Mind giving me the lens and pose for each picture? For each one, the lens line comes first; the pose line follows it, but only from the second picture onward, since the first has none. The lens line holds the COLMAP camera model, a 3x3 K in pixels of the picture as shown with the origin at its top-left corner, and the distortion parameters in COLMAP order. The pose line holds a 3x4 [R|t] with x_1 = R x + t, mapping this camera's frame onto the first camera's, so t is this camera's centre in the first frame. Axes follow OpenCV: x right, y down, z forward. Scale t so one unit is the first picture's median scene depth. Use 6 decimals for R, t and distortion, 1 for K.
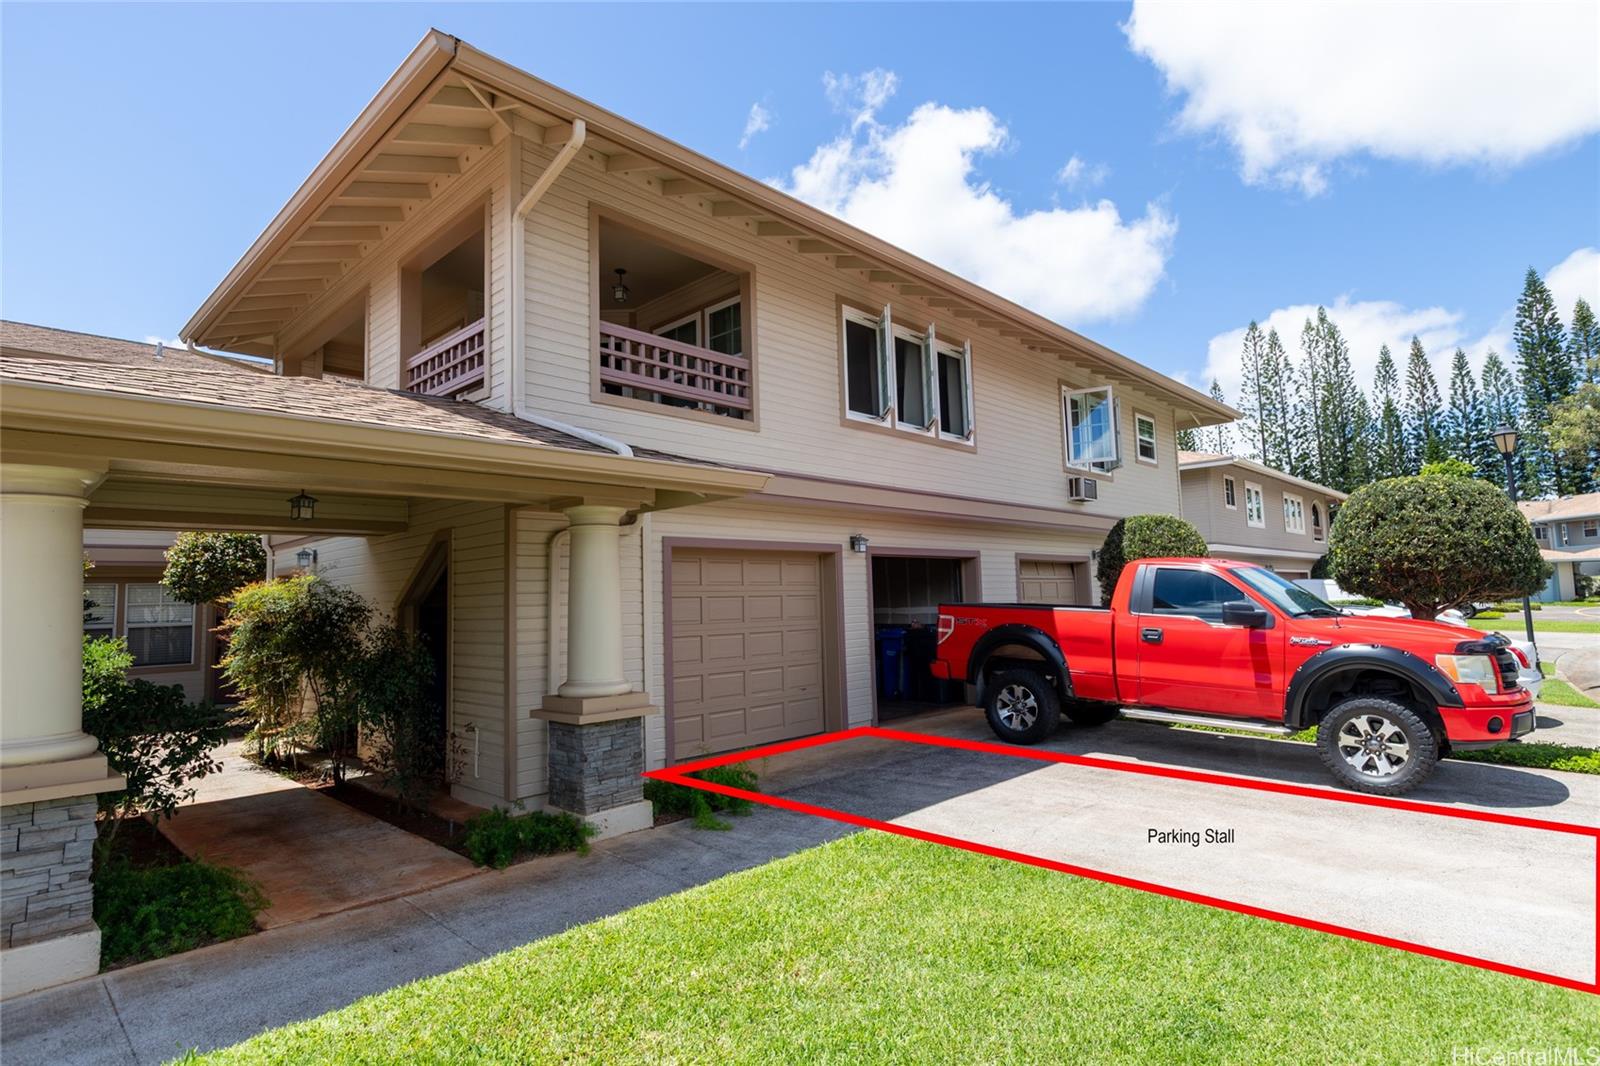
lens RADIAL K [[832.9, 0, 800.0], [0, 832.9, 533.0], [0, 0, 1]] dist [-0.002163, -0.000481]
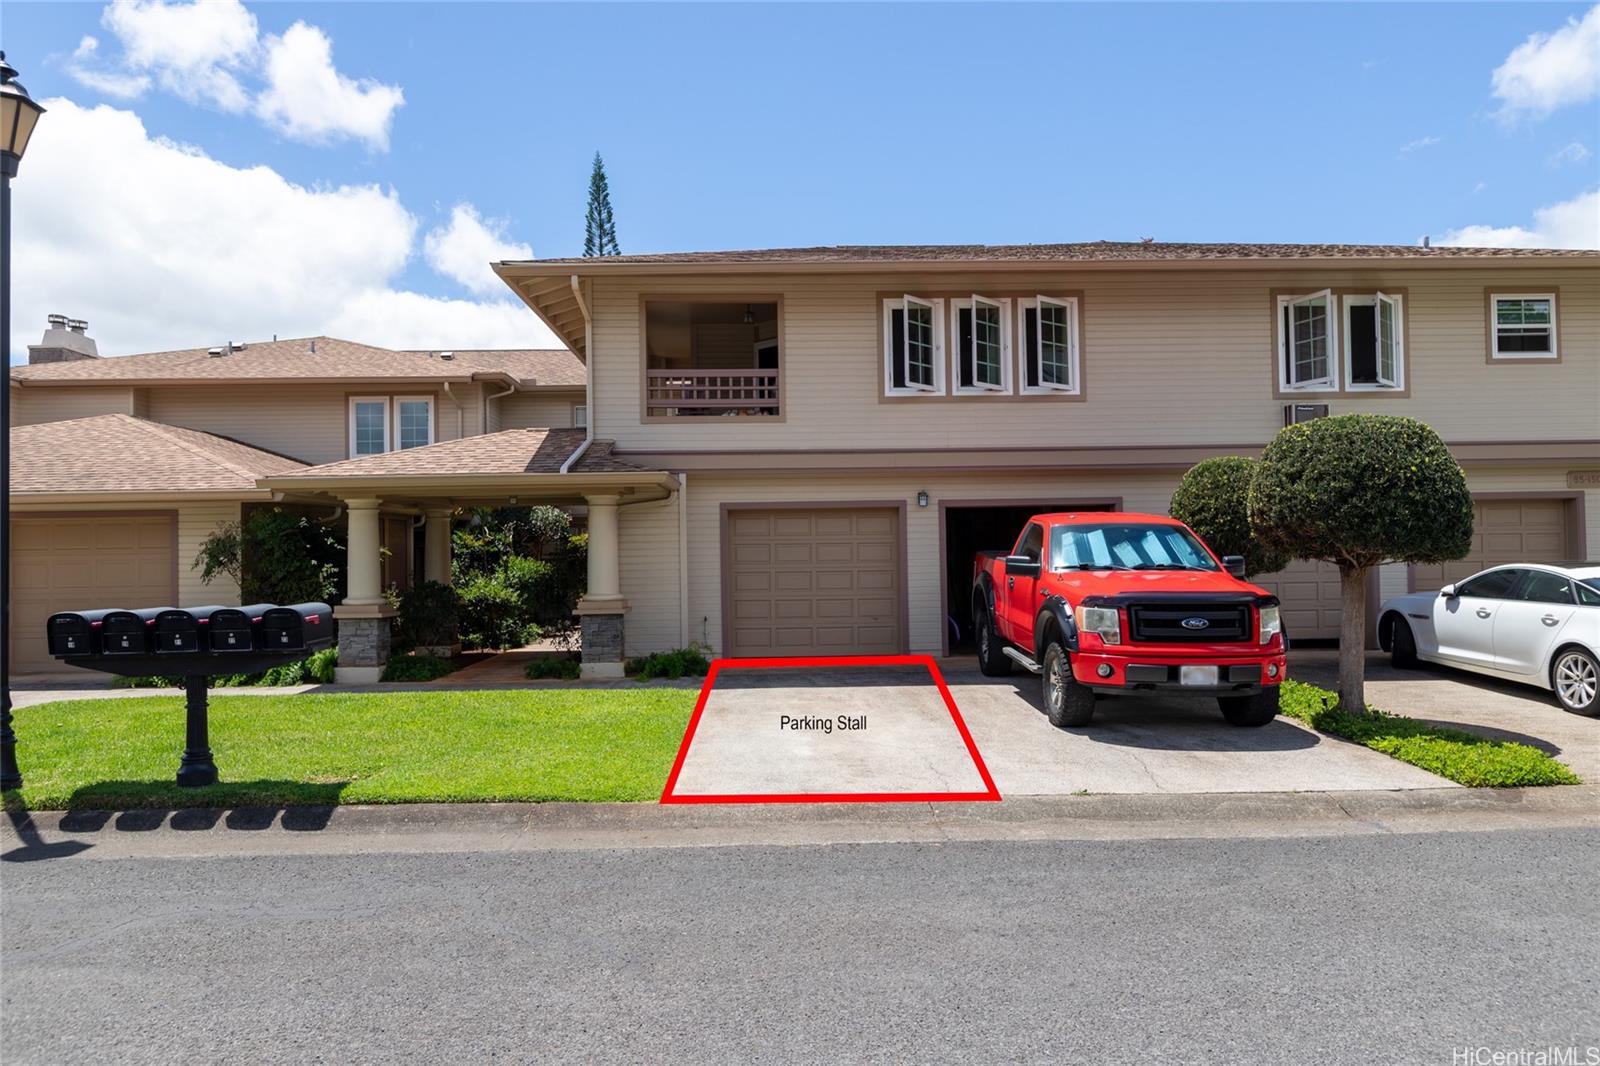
lens RADIAL K [[1085.0, 0, 800.0], [0, 1085.0, 533.0], [0, 0, 1]] dist [0.002003, 0.000192]
pose [[0.709229, 0.005215, -0.704959, 1.195186], [0.054630, 0.996559, 0.062333, -0.050939], [0.702859, -0.082720, 0.706504, -0.233250]]
